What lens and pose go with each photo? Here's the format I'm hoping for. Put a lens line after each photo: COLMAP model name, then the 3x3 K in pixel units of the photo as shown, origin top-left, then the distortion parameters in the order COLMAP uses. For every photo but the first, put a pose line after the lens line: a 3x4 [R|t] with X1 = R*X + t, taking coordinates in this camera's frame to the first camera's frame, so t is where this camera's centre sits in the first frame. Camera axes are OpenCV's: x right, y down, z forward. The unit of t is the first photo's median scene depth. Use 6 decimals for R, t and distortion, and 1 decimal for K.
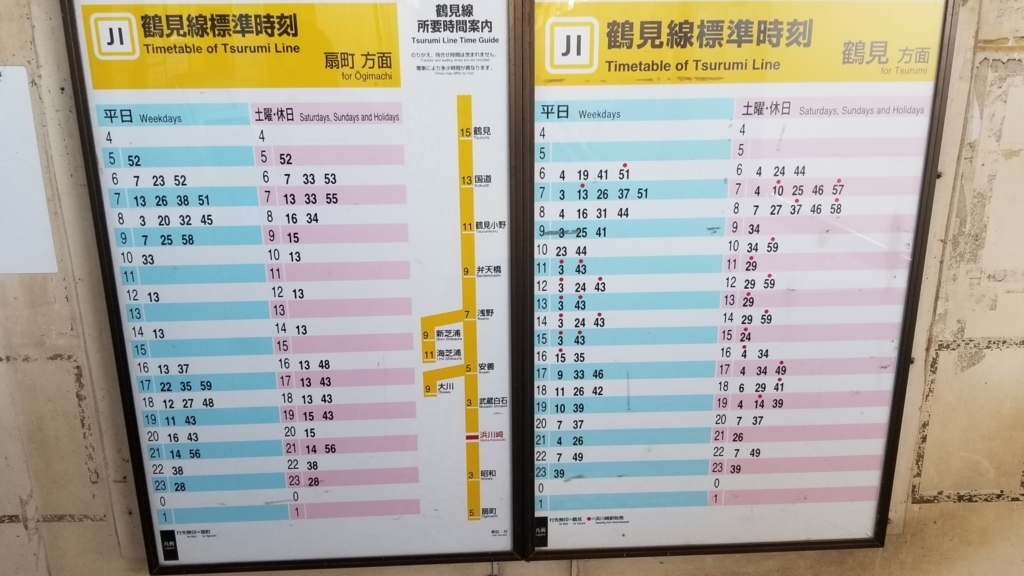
lens RADIAL K [[800.2, 0, 511.9], [0, 800.2, 281.2], [0, 0, 1]] dist [0.028713, -0.009817]
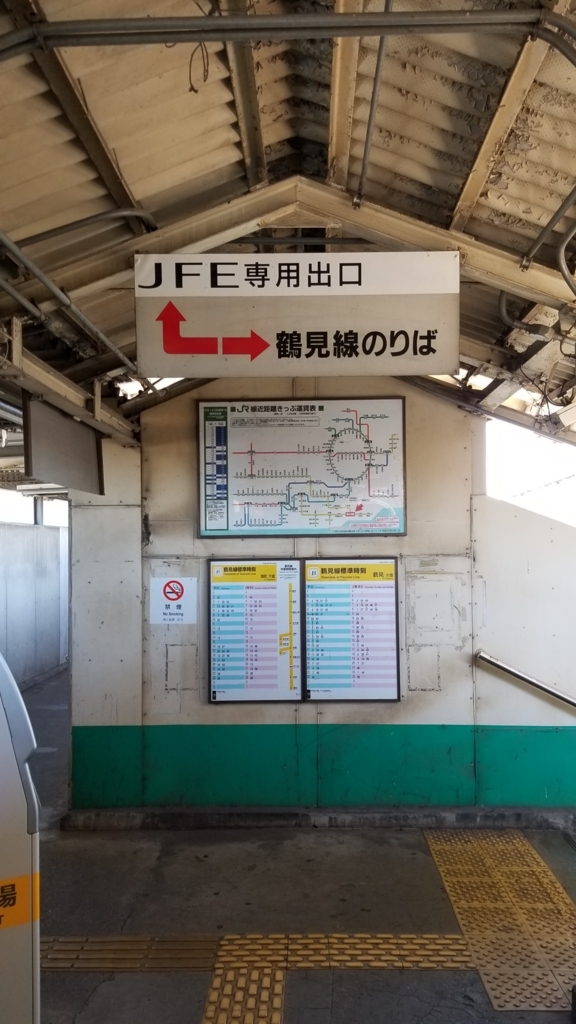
lens RADIAL K [[800.2, 0, 286.8], [0, 800.2, 509.5], [0, 0, 1]] dist [0.028713, -0.009817]
pose [[0.998087, -0.004573, -0.061654, 0.187166], [-0.014669, 0.951268, -0.308017, 0.710315], [0.060058, 0.308332, 0.949381, -3.181099]]
